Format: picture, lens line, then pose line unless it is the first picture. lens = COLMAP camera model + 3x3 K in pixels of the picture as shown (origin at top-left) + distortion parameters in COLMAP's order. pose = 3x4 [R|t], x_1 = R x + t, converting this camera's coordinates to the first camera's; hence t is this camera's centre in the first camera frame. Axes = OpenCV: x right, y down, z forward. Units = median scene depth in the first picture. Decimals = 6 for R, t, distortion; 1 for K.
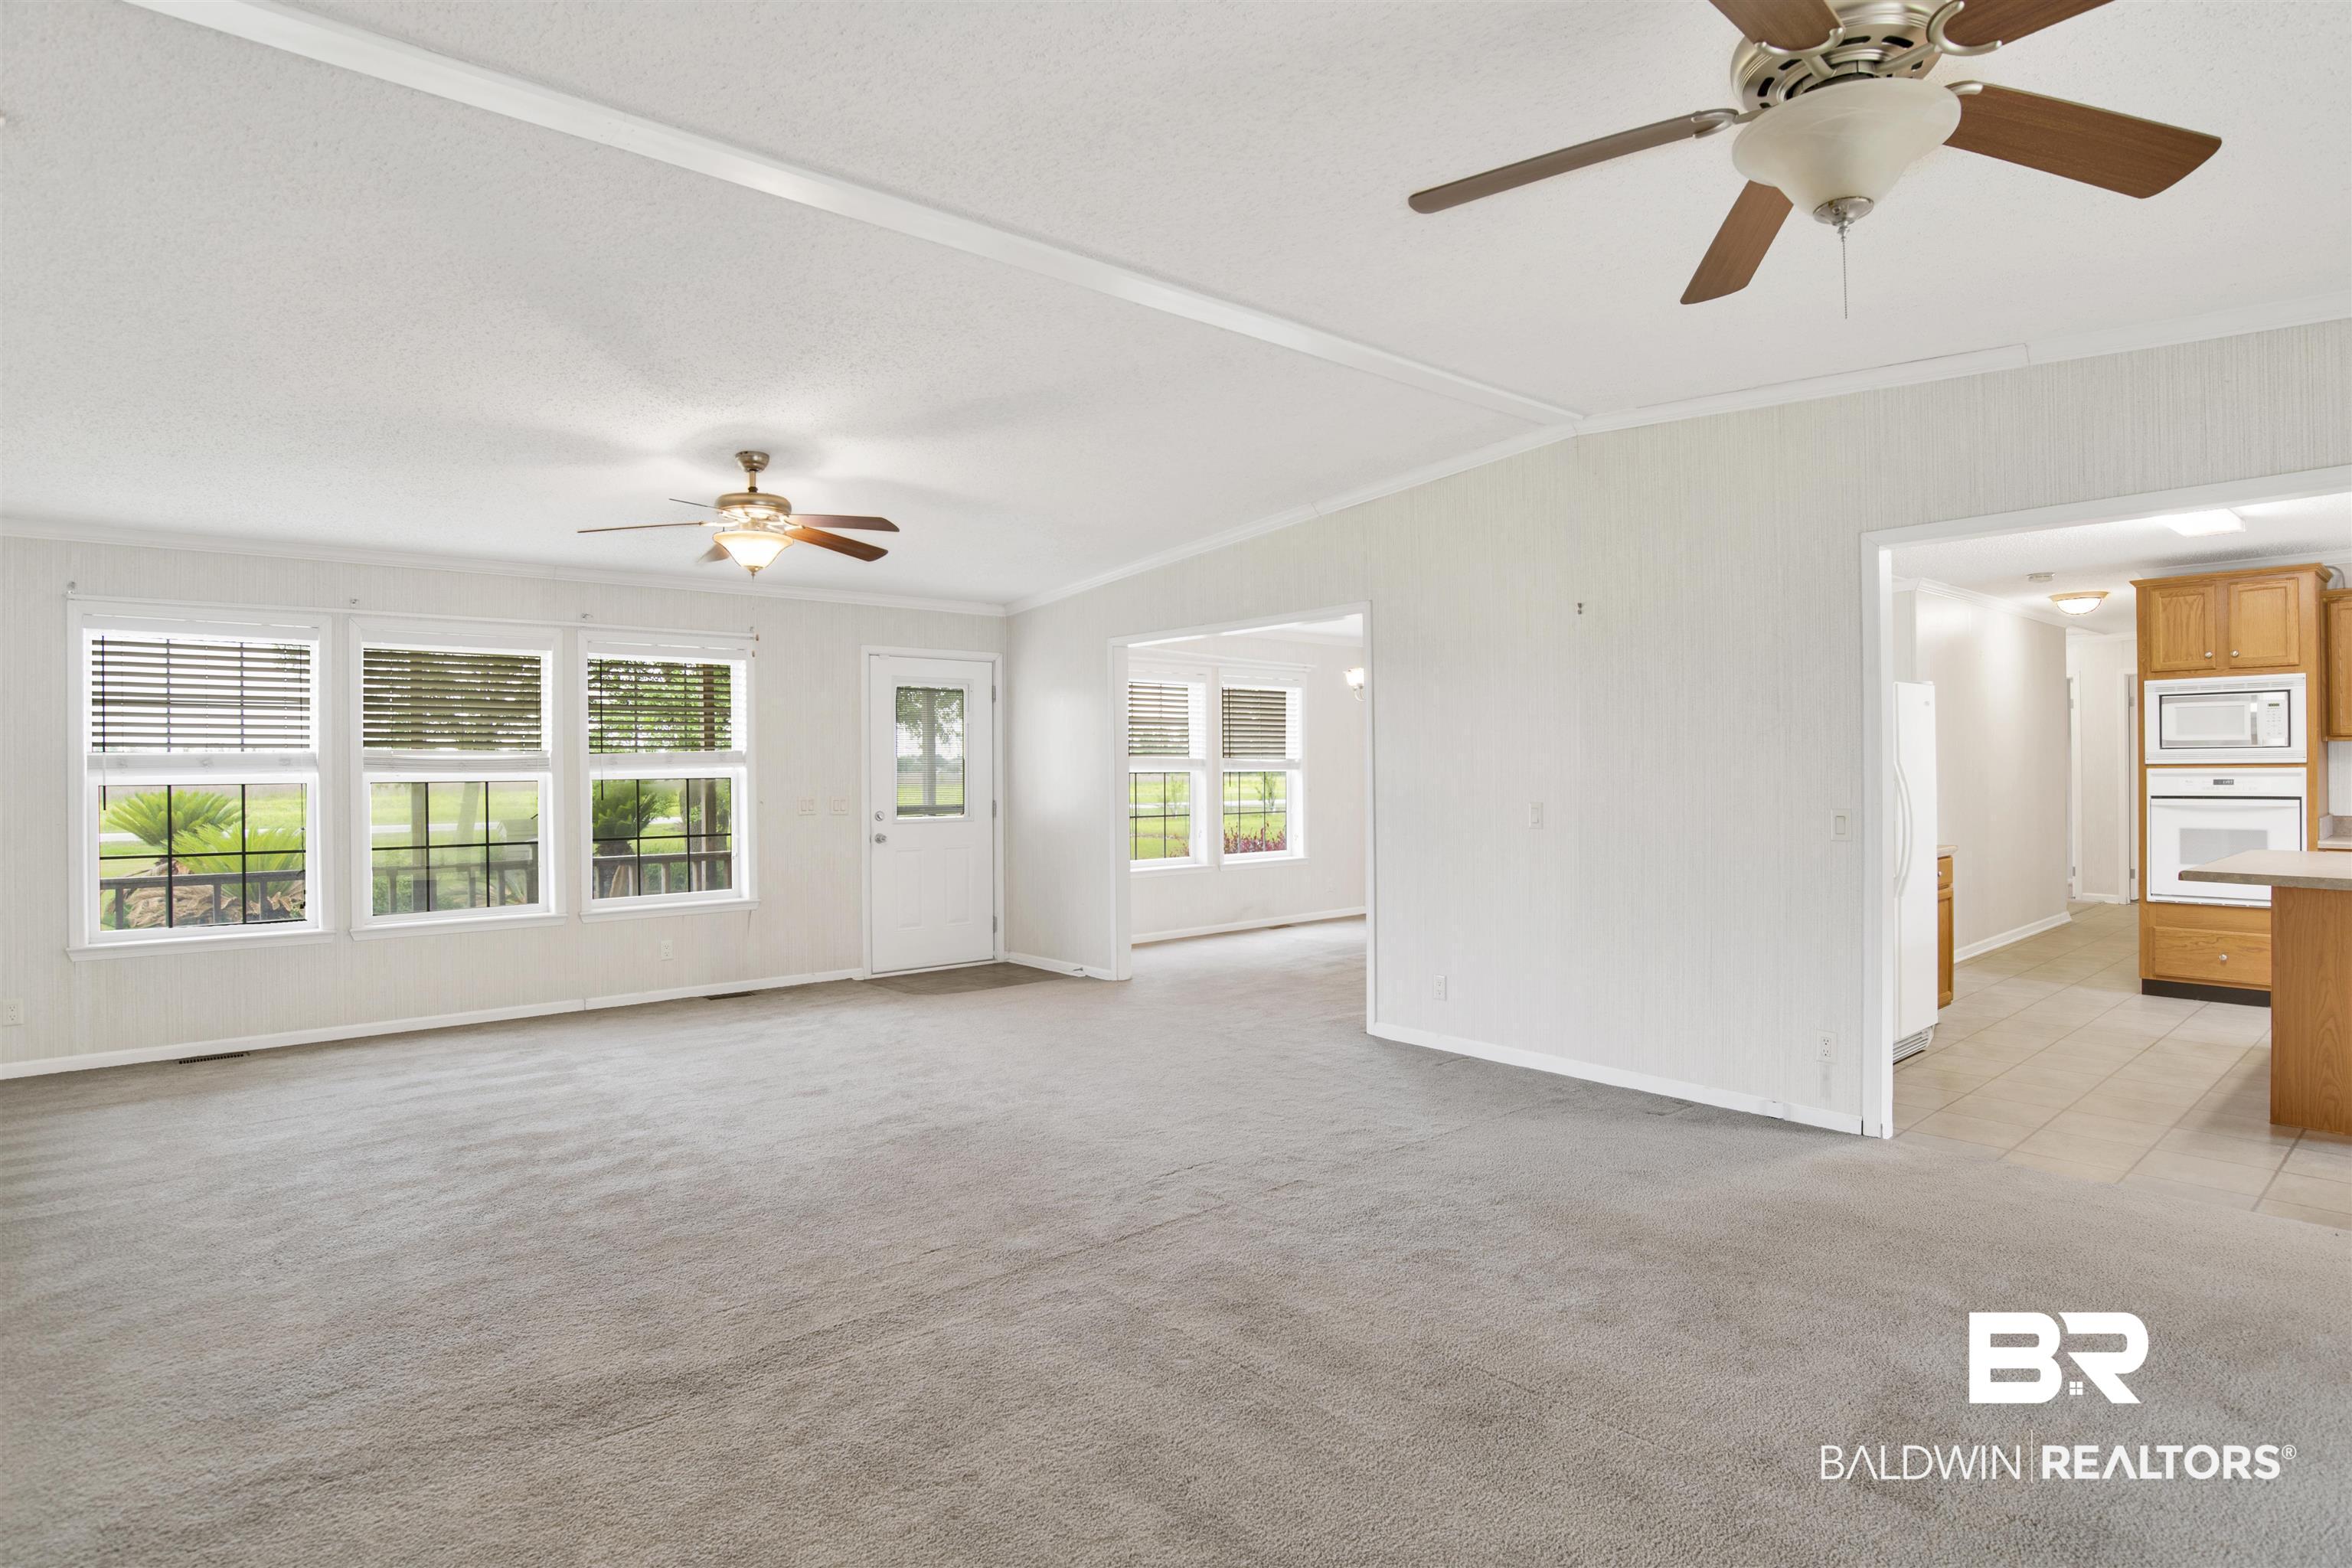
lens RADIAL K [[1257.0, 0, 1175.4], [0, 1257.0, 765.7], [0, 0, 1]] dist [-0.017644, 0.000493]
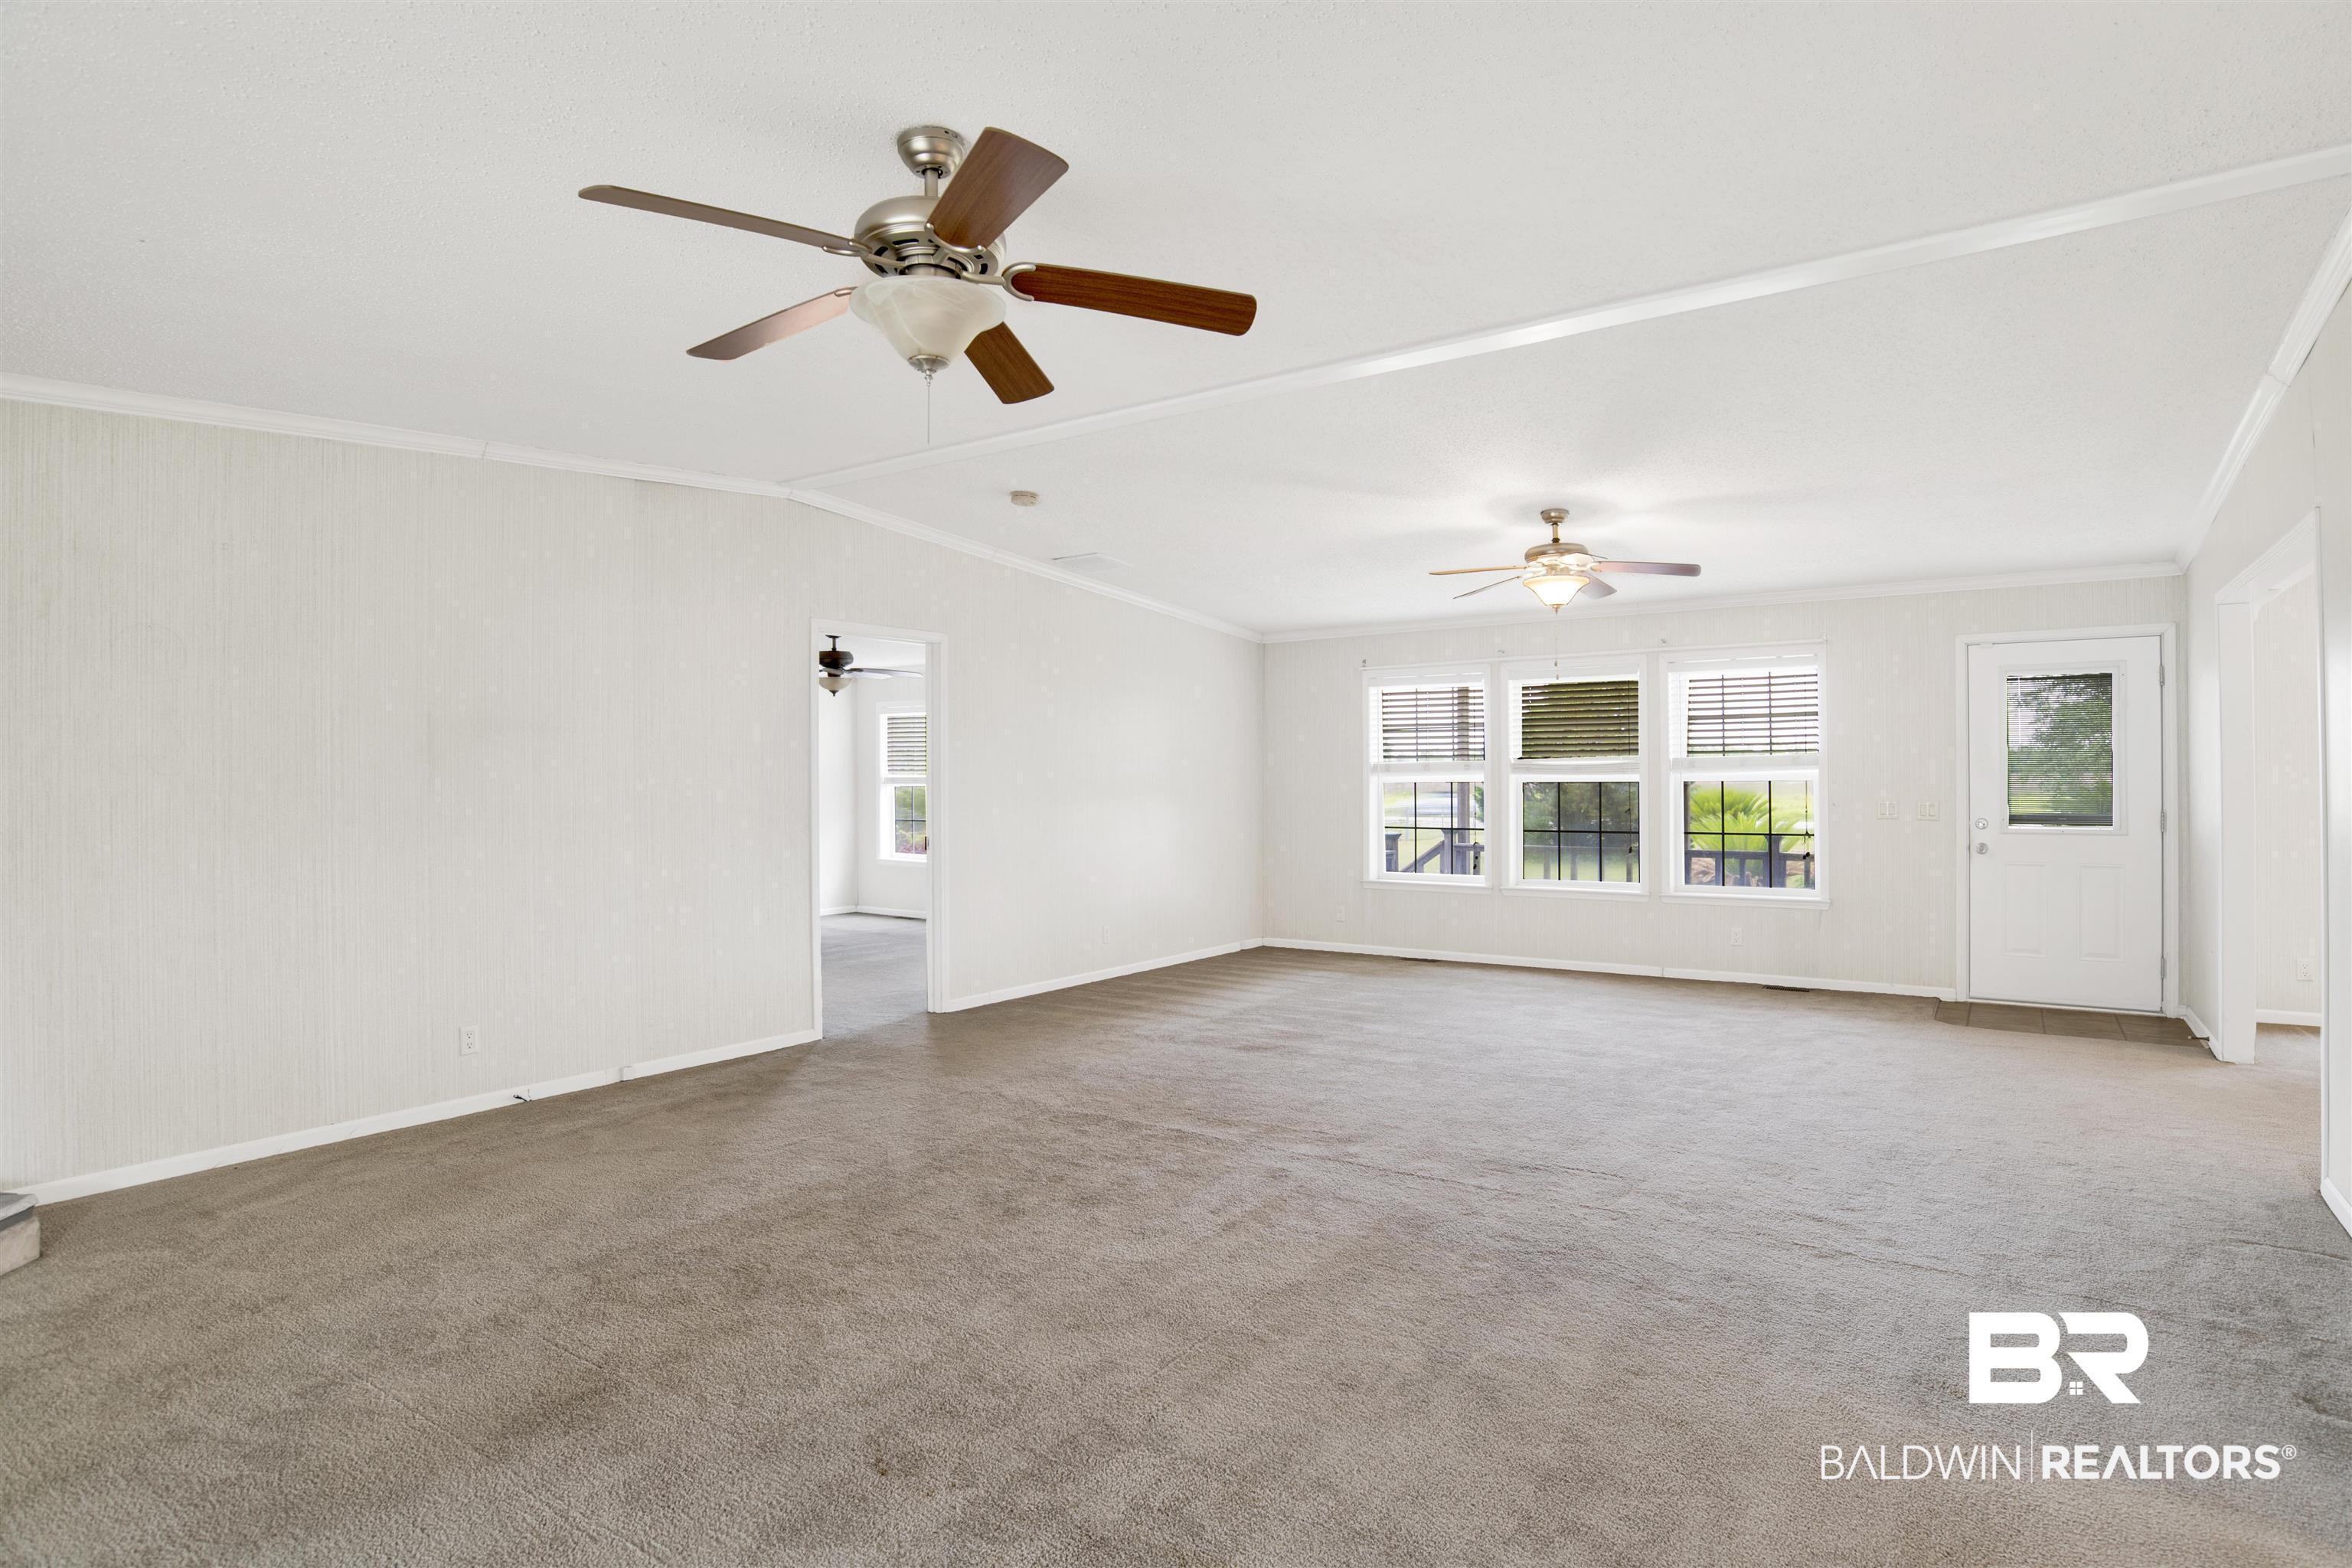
lens RADIAL K [[1257.0, 0, 1175.4], [0, 1257.0, 765.7], [0, 0, 1]] dist [-0.017644, 0.000493]
pose [[0.265110, -0.002667, -0.964214, 0.717025], [0.006117, 0.999981, -0.001084, -0.006012], [0.964199, -0.005610, 0.265122, 0.329456]]
